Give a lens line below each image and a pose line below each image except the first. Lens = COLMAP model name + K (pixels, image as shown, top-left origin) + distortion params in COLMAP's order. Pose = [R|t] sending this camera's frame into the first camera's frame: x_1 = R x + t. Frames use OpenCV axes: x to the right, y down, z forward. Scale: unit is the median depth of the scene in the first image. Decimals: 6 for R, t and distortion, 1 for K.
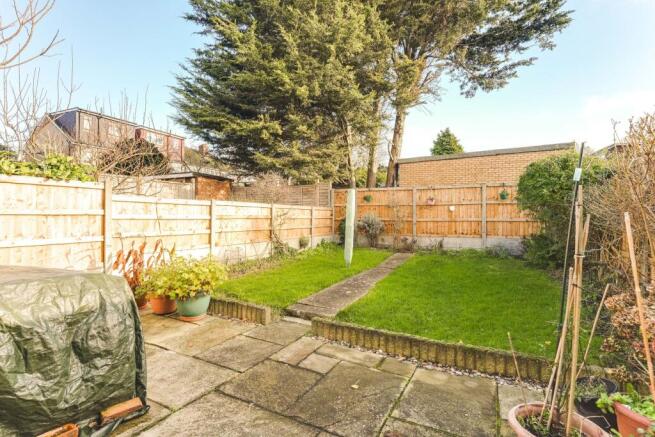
lens RADIAL K [[322.0, 0, 327.6], [0, 322.0, 218.9], [0, 0, 1]] dist [0.002734, -0.000063]
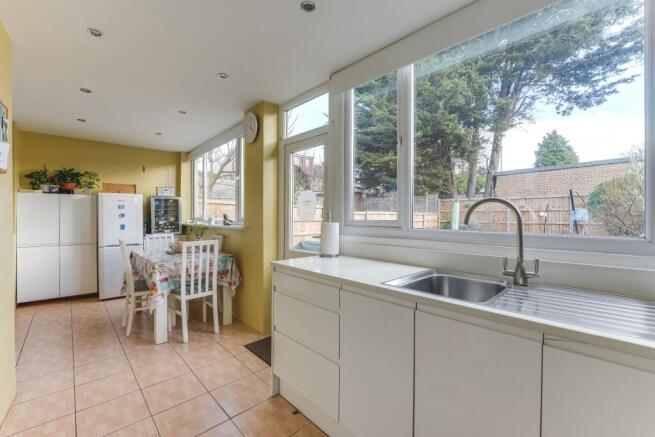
lens RADIAL K [[282.1, 0, 326.1], [0, 282.1, 218.7], [0, 0, 1]] dist [-0.001457, 0.000228]
pose [[0.942713, -0.002893, -0.333591, -0.035479], [0.002647, 0.999996, -0.001191, -0.010399], [0.333594, 0.000240, 0.942717, -0.246865]]
